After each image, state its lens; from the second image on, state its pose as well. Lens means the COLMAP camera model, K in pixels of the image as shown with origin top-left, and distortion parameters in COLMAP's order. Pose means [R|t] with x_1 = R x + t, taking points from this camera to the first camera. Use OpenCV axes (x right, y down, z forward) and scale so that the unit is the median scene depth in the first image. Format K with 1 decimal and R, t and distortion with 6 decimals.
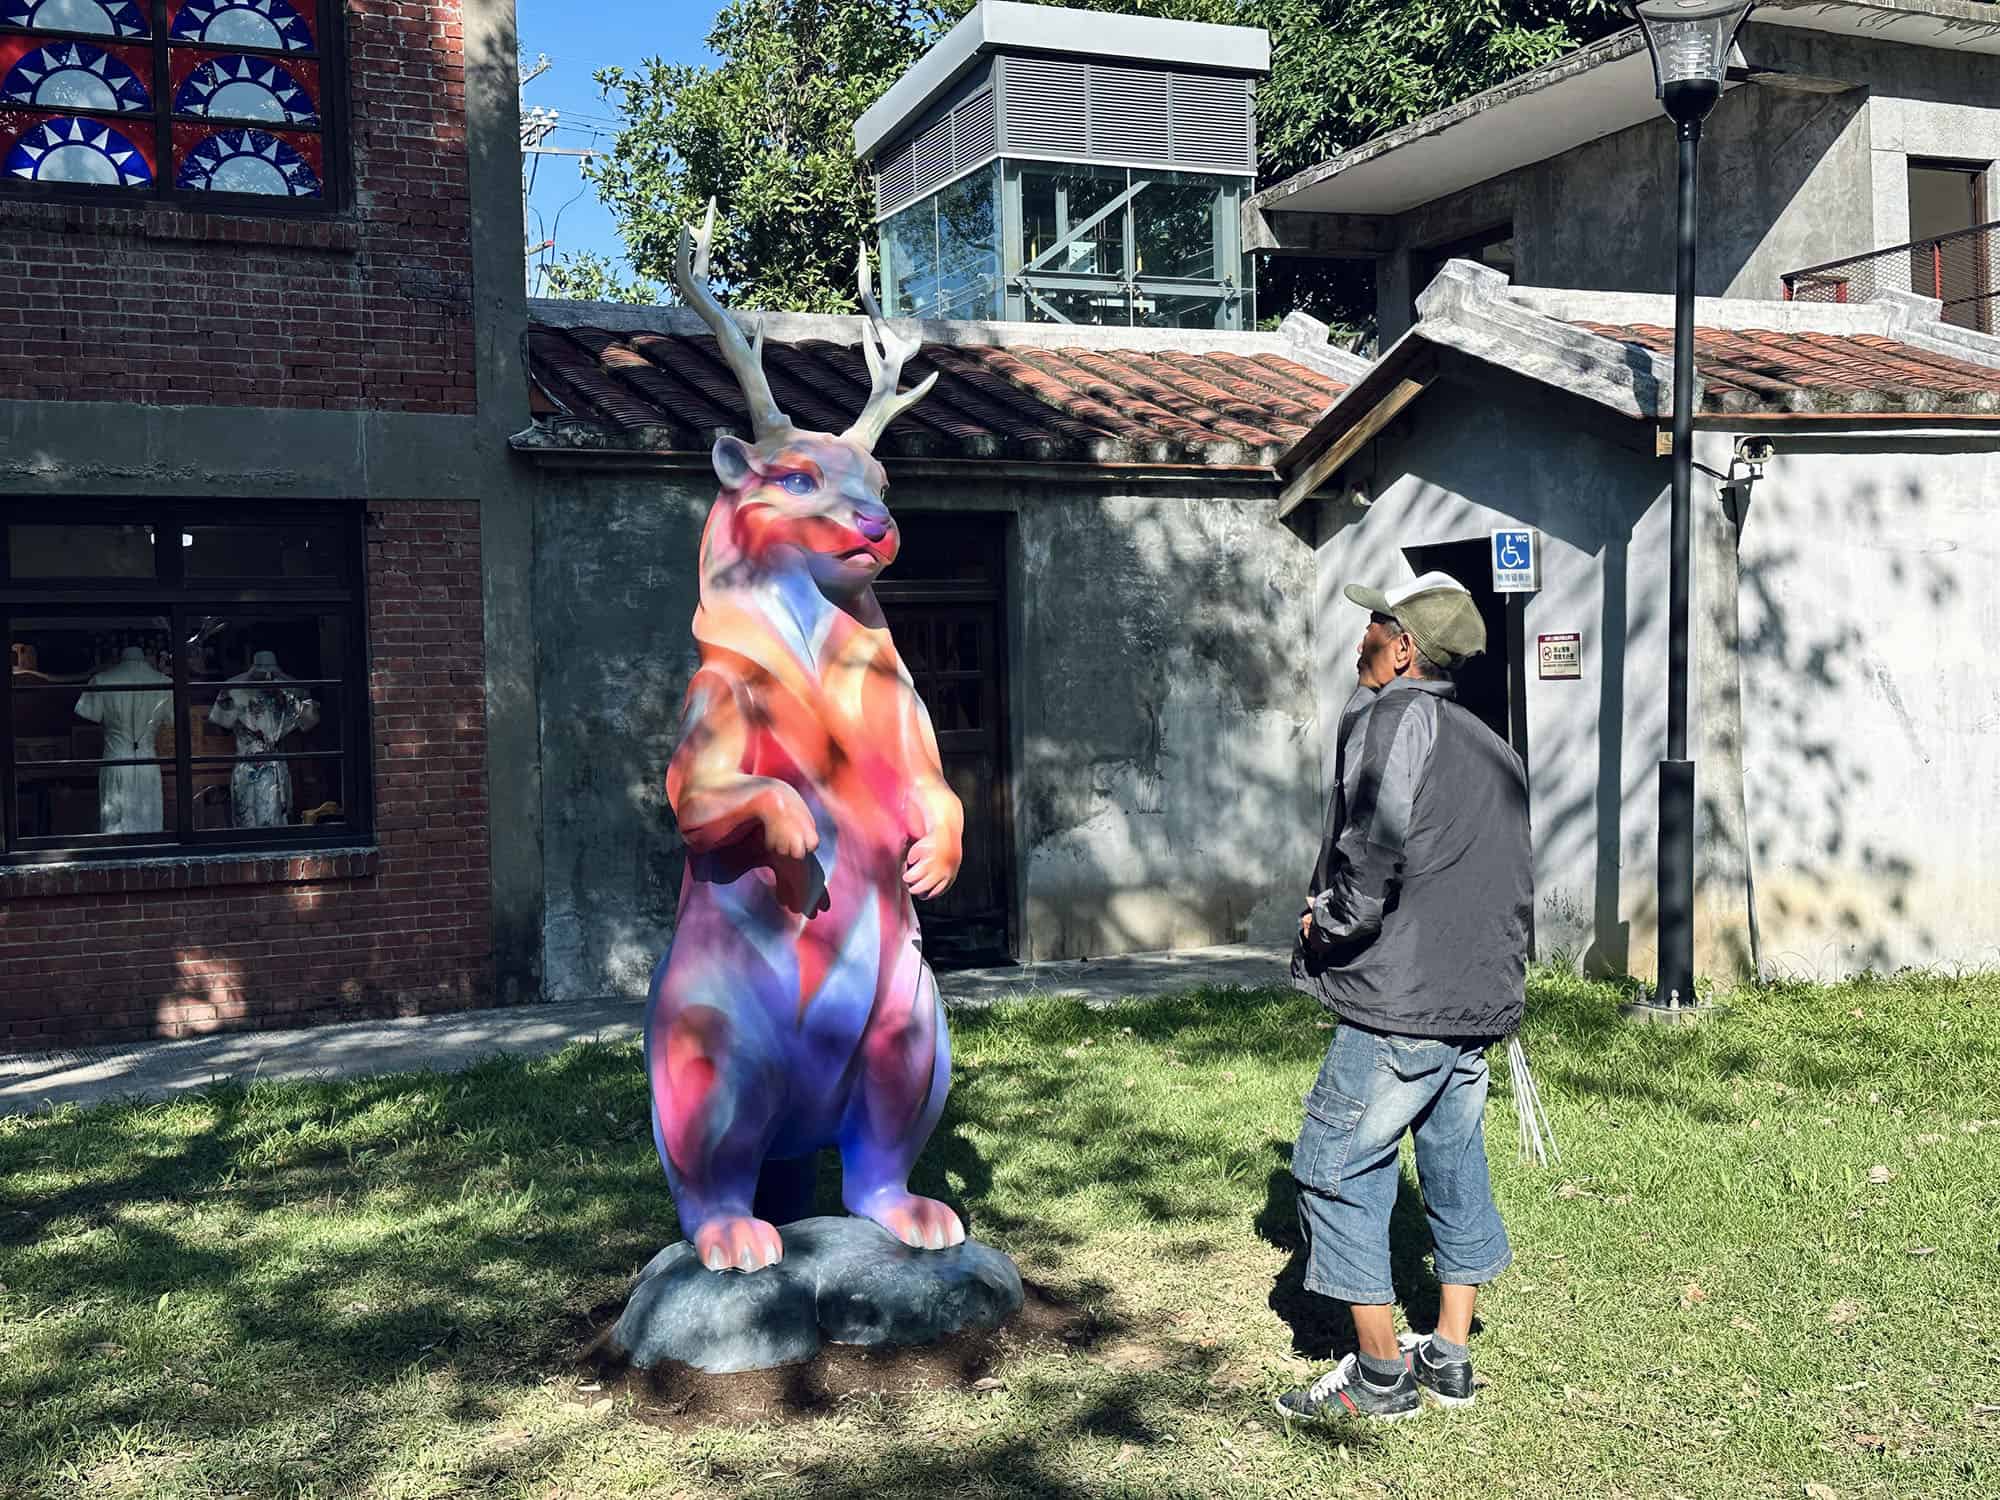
lens RADIAL K [[2302.3, 0, 999.5], [0, 2302.3, 756.1], [0, 0, 1]] dist [-0.000422, 0.000000]
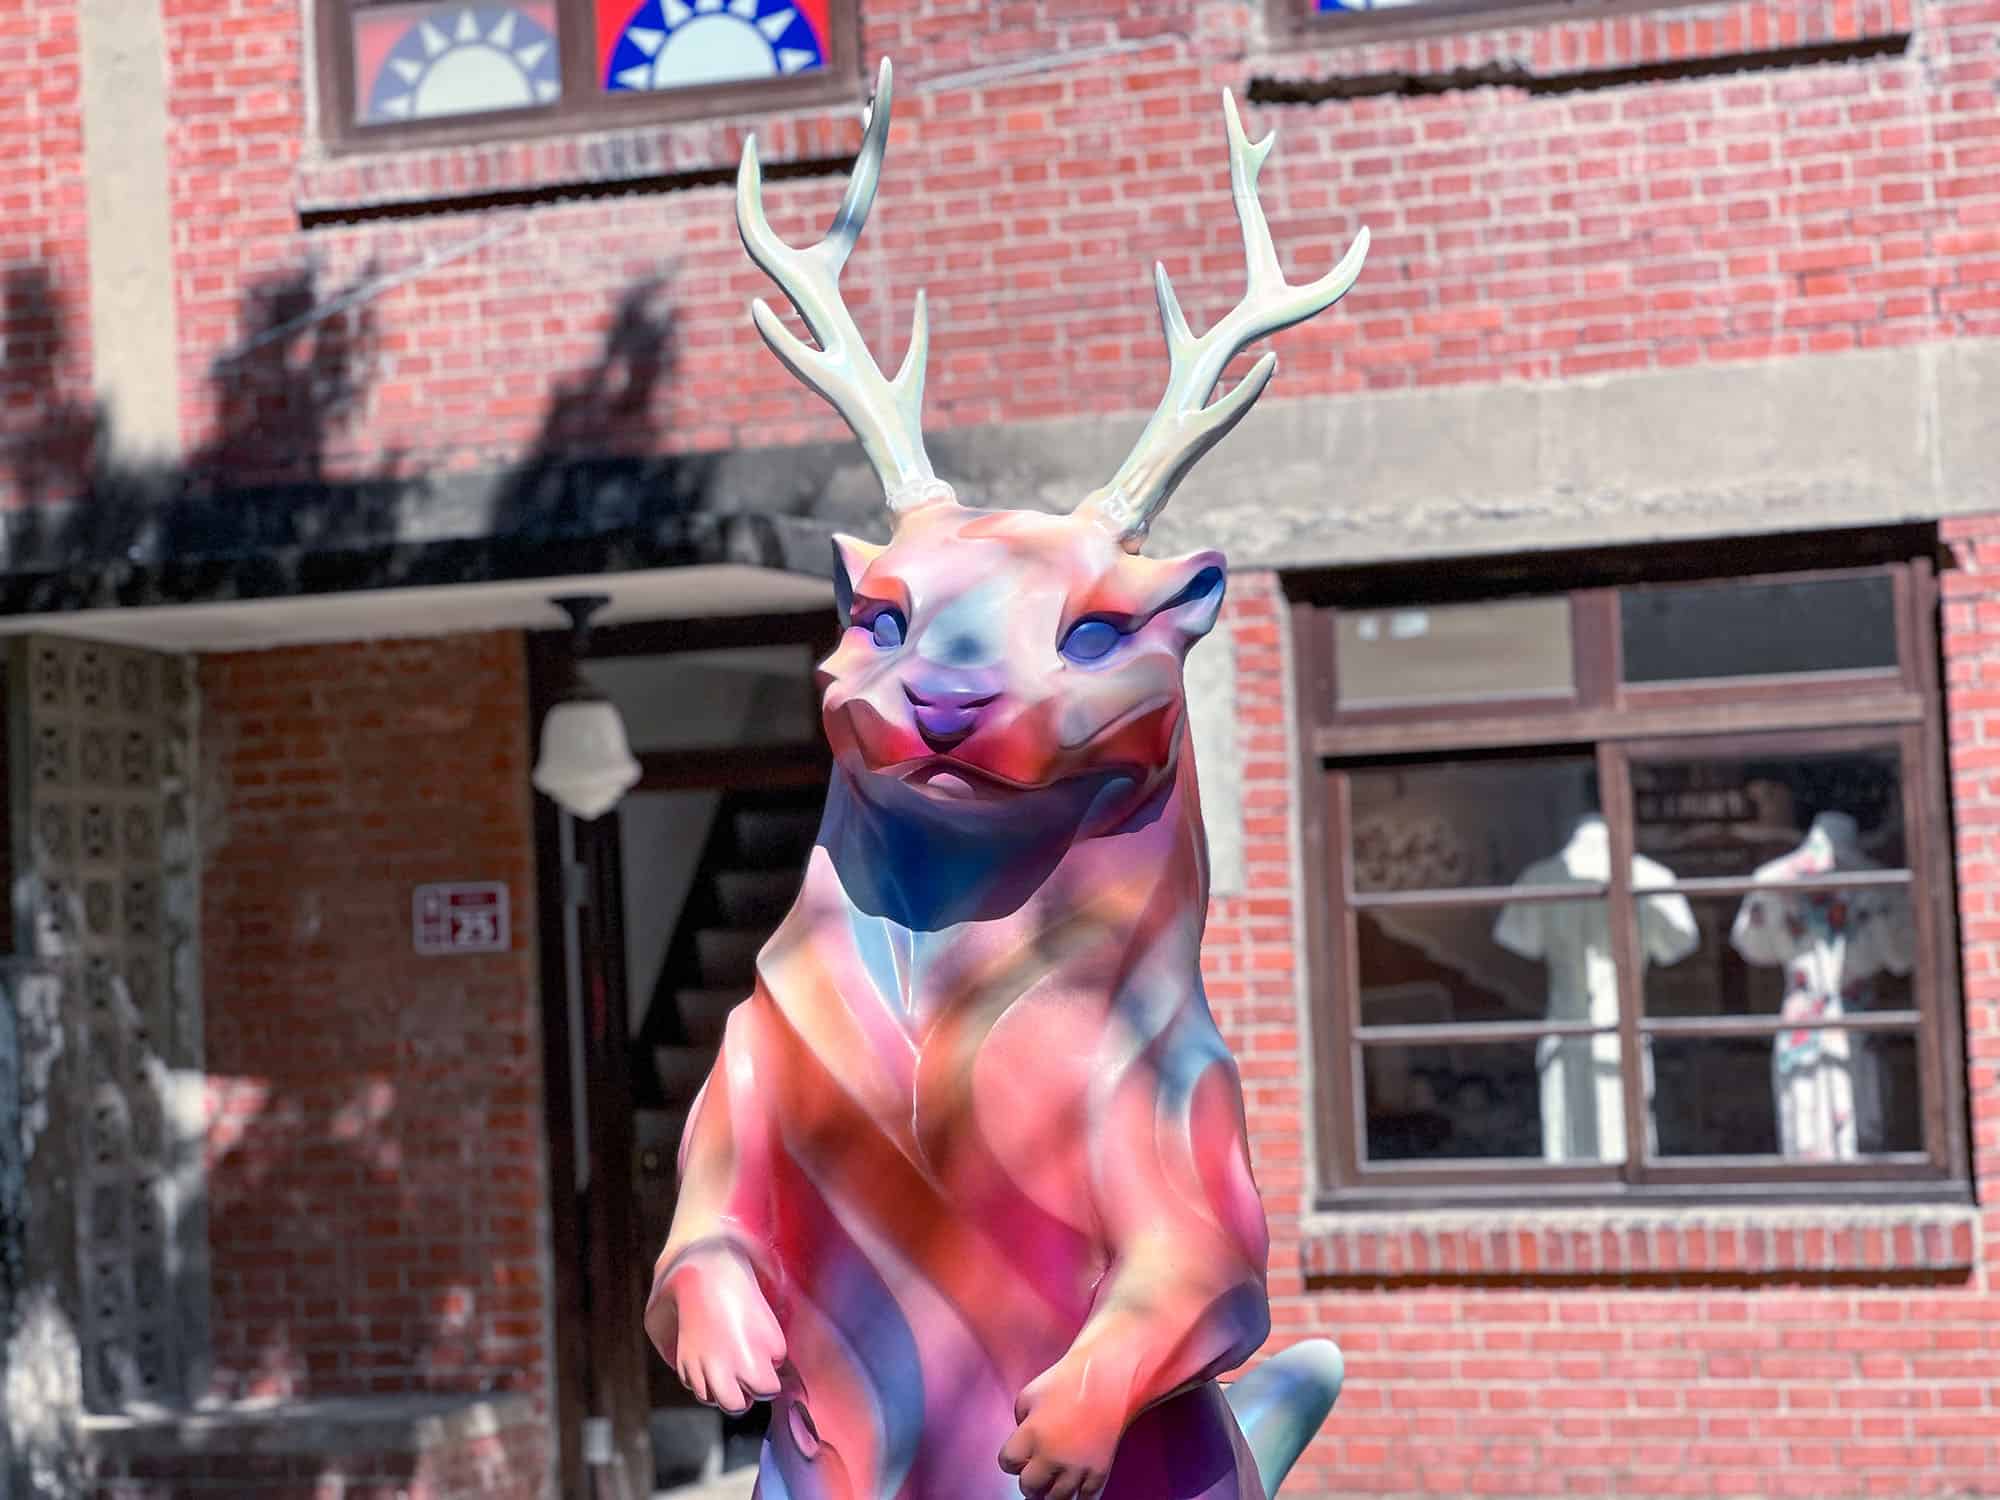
lens RADIAL K [[4517.5, 0, 999.6], [0, 4517.5, 746.9], [0, 0, 1]] dist [0.028477, 0.000000]
pose [[0.668317, -0.039889, -0.742806, 0.332856], [0.006804, 0.998847, -0.047517, -0.015606], [0.743846, 0.026702, 0.667818, 0.187302]]
